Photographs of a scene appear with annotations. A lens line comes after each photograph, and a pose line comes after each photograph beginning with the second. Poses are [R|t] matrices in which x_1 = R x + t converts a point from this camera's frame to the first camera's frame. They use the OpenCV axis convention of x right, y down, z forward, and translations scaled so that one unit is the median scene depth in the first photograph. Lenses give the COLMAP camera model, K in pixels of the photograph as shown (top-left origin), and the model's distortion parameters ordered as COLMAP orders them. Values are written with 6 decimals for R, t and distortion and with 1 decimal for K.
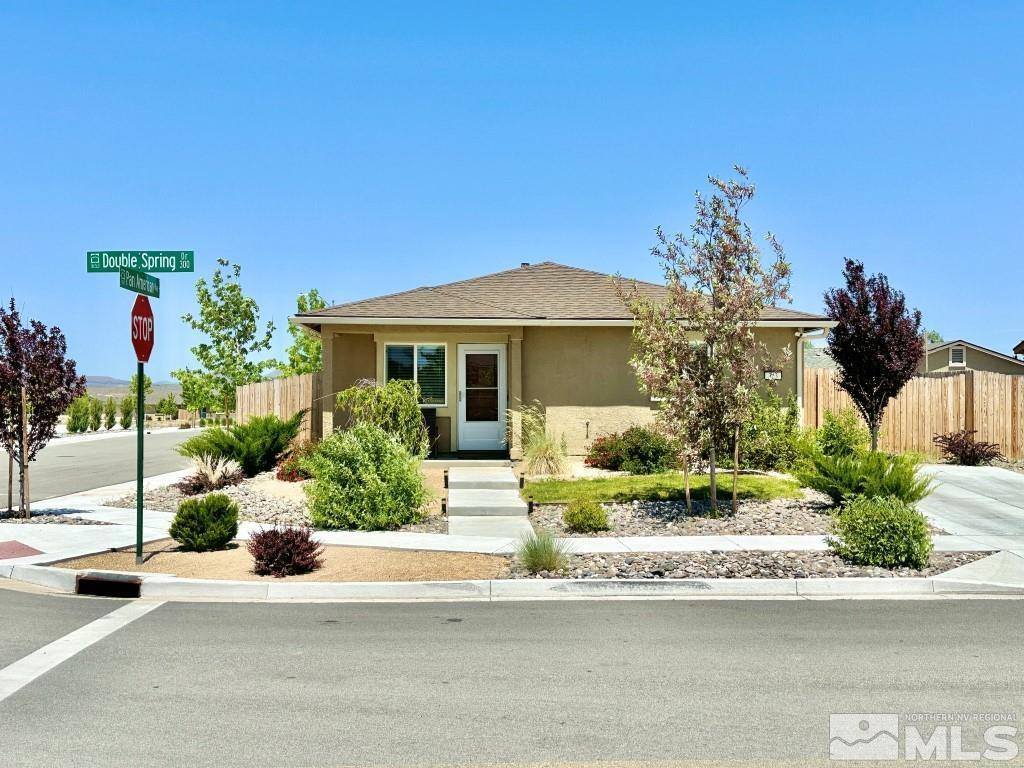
lens RADIAL K [[1172.3, 0, 511.9], [0, 1172.3, 387.9], [0, 0, 1]] dist [0.093554, 0.000000]
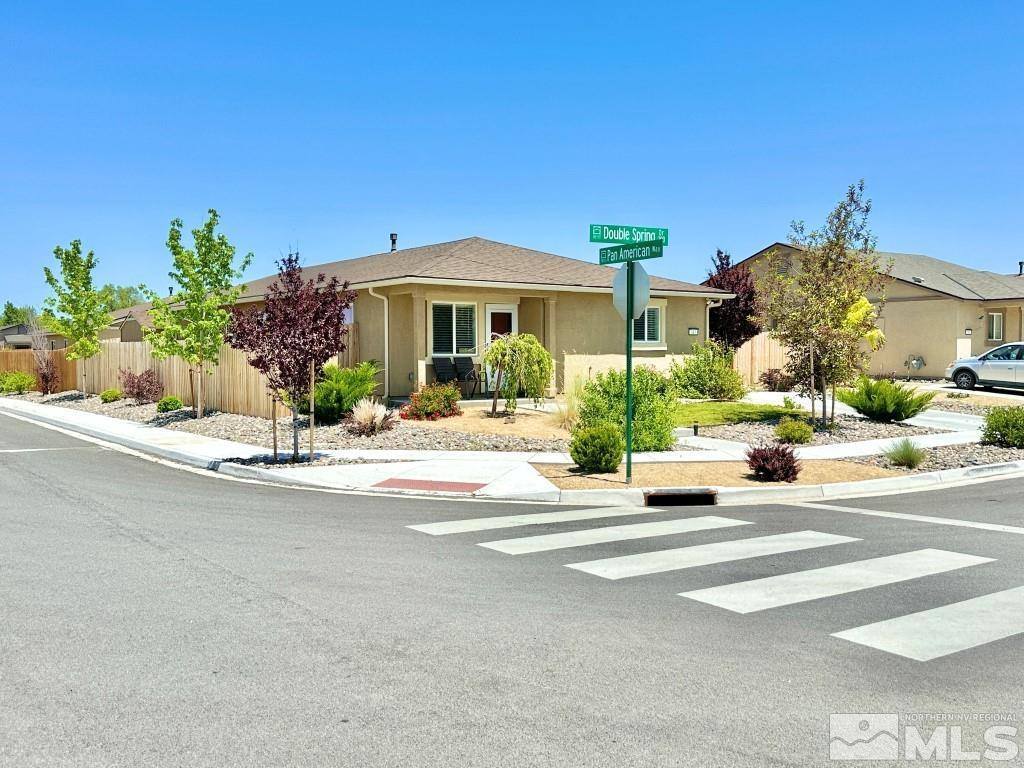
lens RADIAL K [[998.9, 0, 511.5], [0, 998.9, 381.2], [0, 0, 1]] dist [0.023020, 0.000000]
pose [[0.846453, -0.019815, 0.532095, -0.766165], [-0.001884, 0.999190, 0.040205, 0.001409], [-0.532461, -0.035034, 0.845729, 0.154723]]
